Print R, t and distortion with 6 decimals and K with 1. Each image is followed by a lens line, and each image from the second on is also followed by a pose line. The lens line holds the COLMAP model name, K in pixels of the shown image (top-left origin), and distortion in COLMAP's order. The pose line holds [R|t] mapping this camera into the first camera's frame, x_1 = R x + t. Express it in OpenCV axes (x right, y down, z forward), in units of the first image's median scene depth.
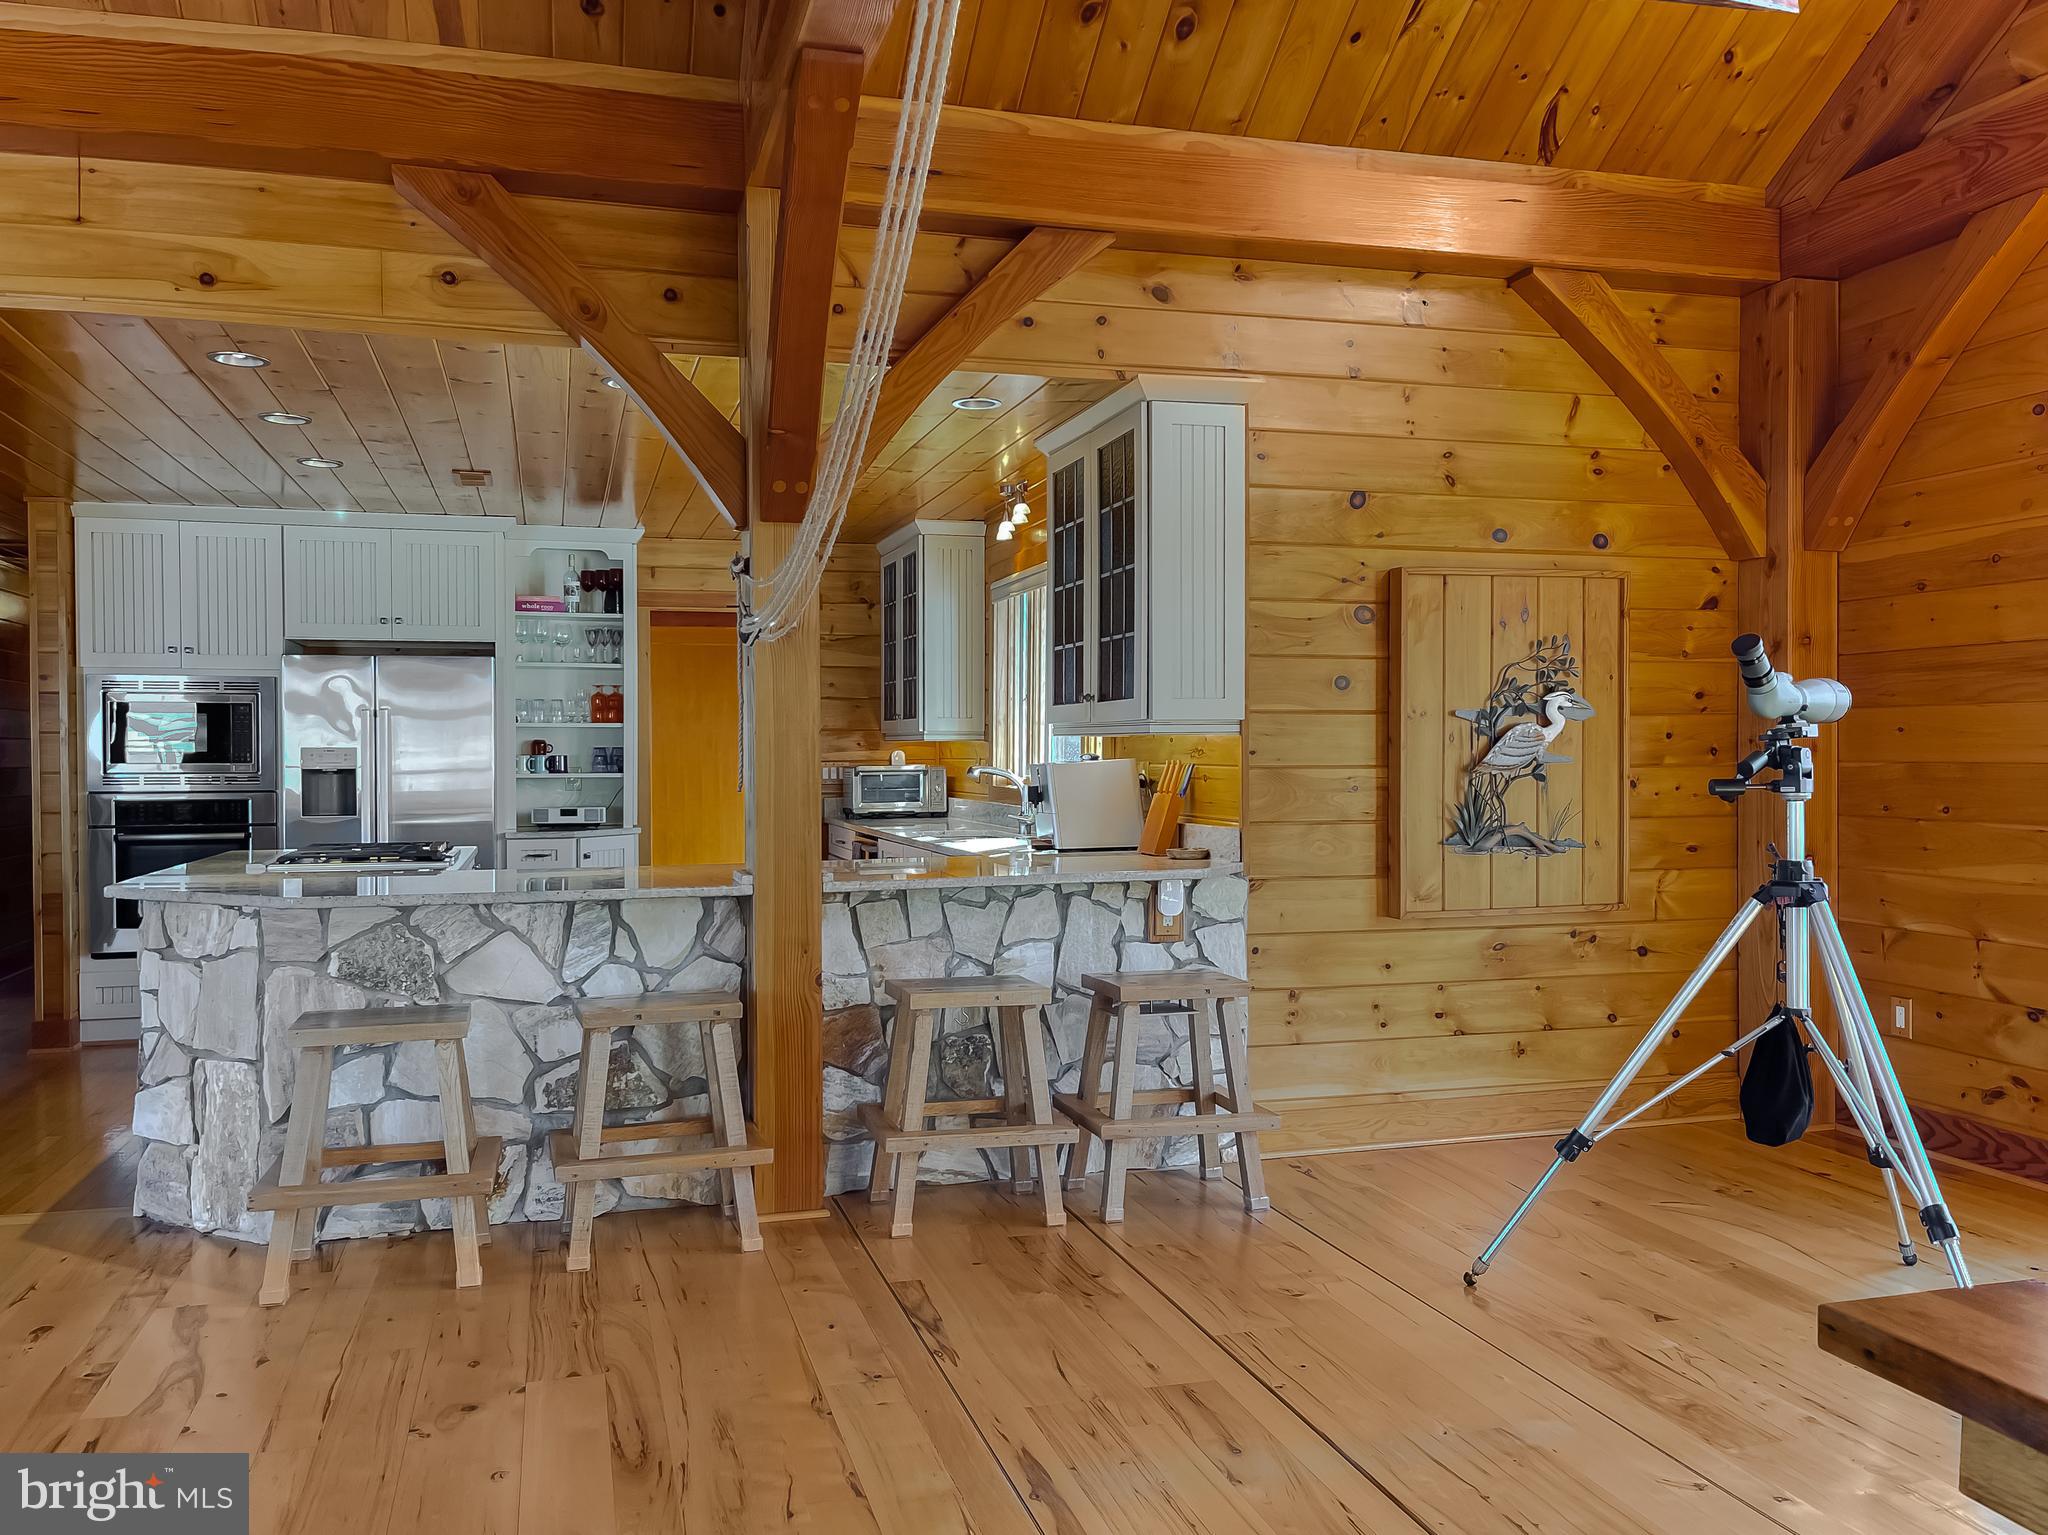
lens RADIAL K [[1586.5, 0, 1034.4], [0, 1586.5, 785.2], [0, 0, 1]] dist [0.073609, -0.074991]
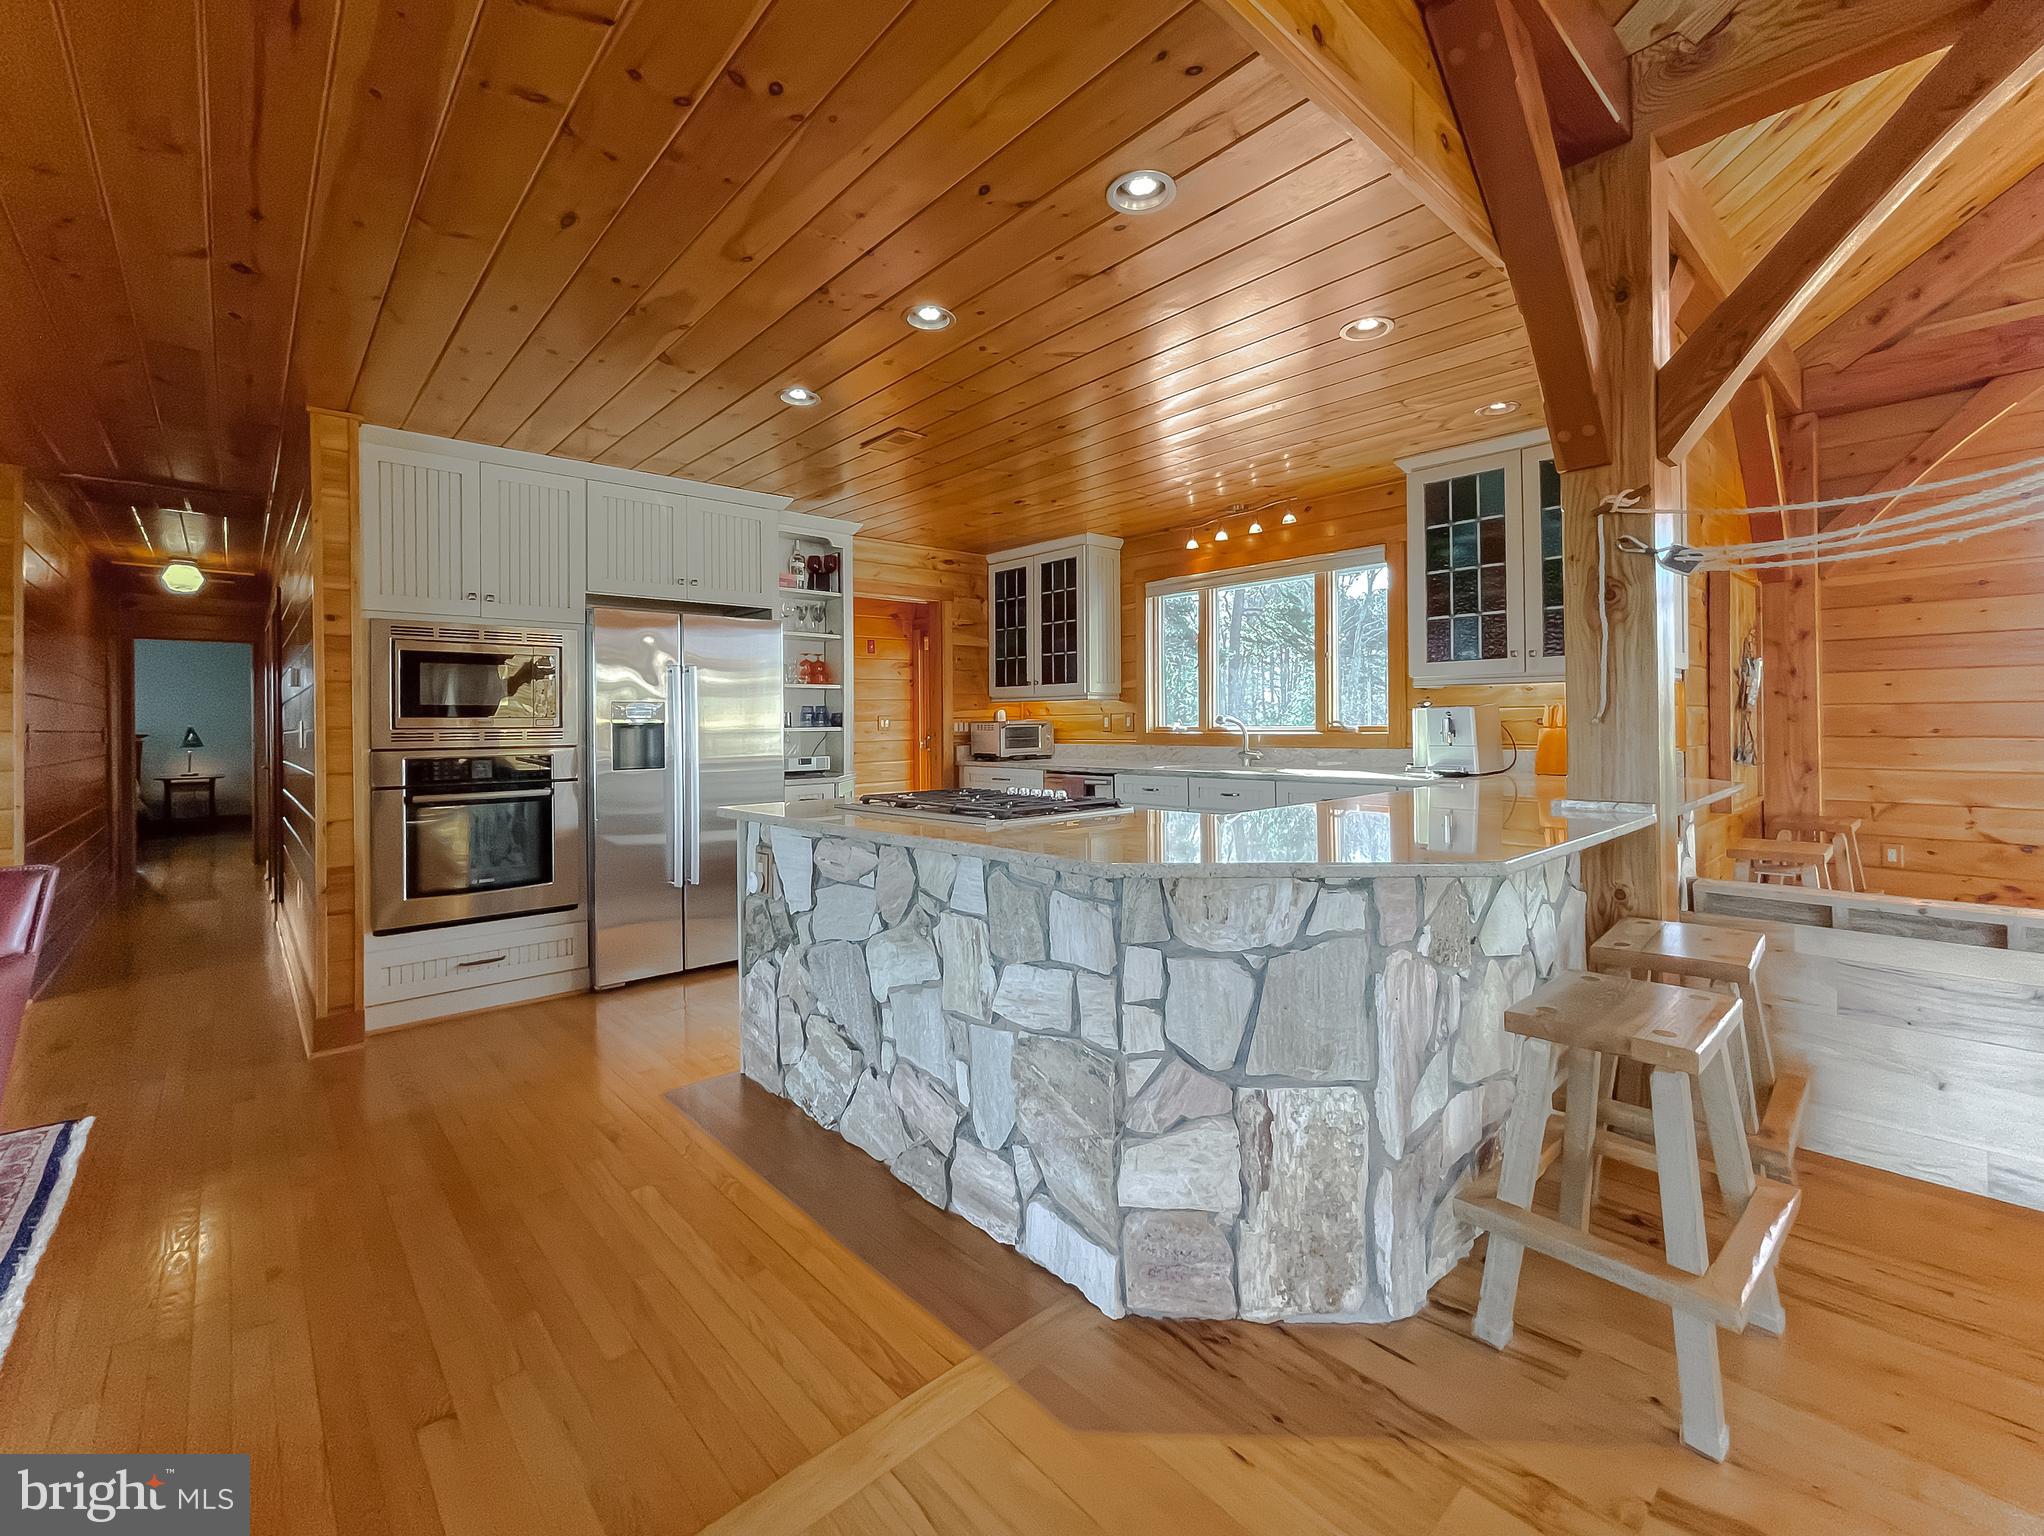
lens RADIAL K [[870.4, 0, 1034.4], [0, 870.4, 723.0], [0, 0, 1]] dist [-0.002356, -0.000189]
pose [[0.898966, -0.007496, 0.437954, -0.676561], [0.017915, 0.999646, -0.019665, 0.007735], [-0.437651, 0.025524, 0.898782, 0.589895]]
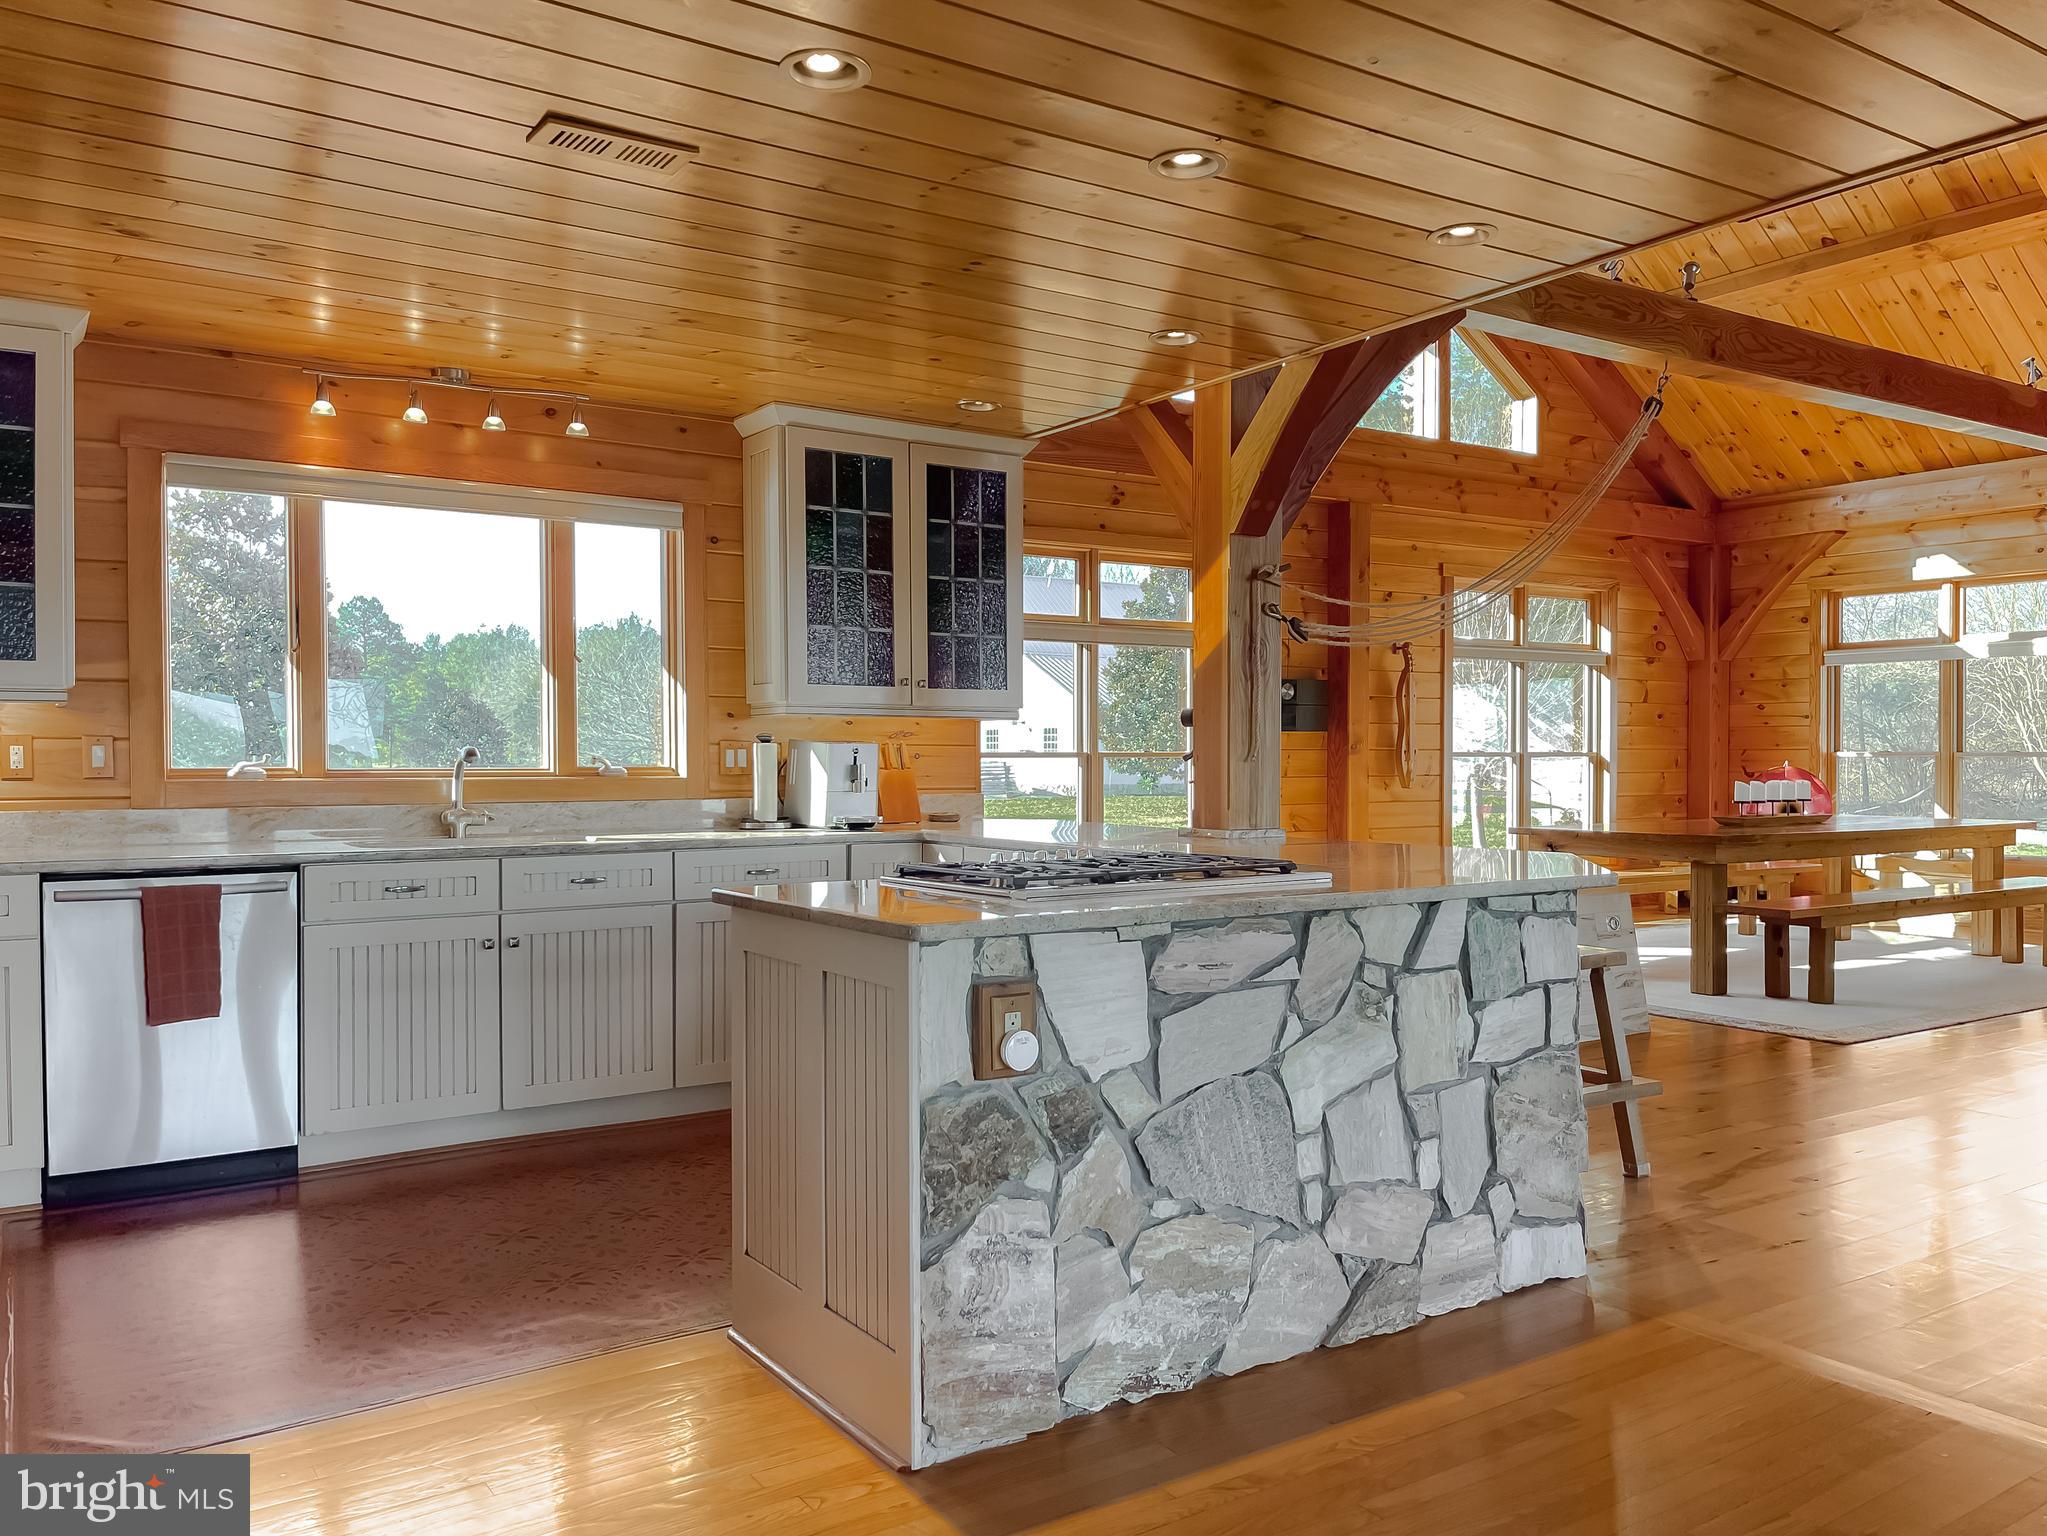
lens RADIAL K [[1585.7, 0, 1033.9], [0, 1585.7, 785.6], [0, 0, 1]] dist [0.073609, -0.074991]
pose [[-0.295913, -0.014908, 0.955098, -1.125648], [0.021981, 0.999507, 0.022412, -0.007315], [-0.954962, 0.027625, -0.295440, 1.349716]]
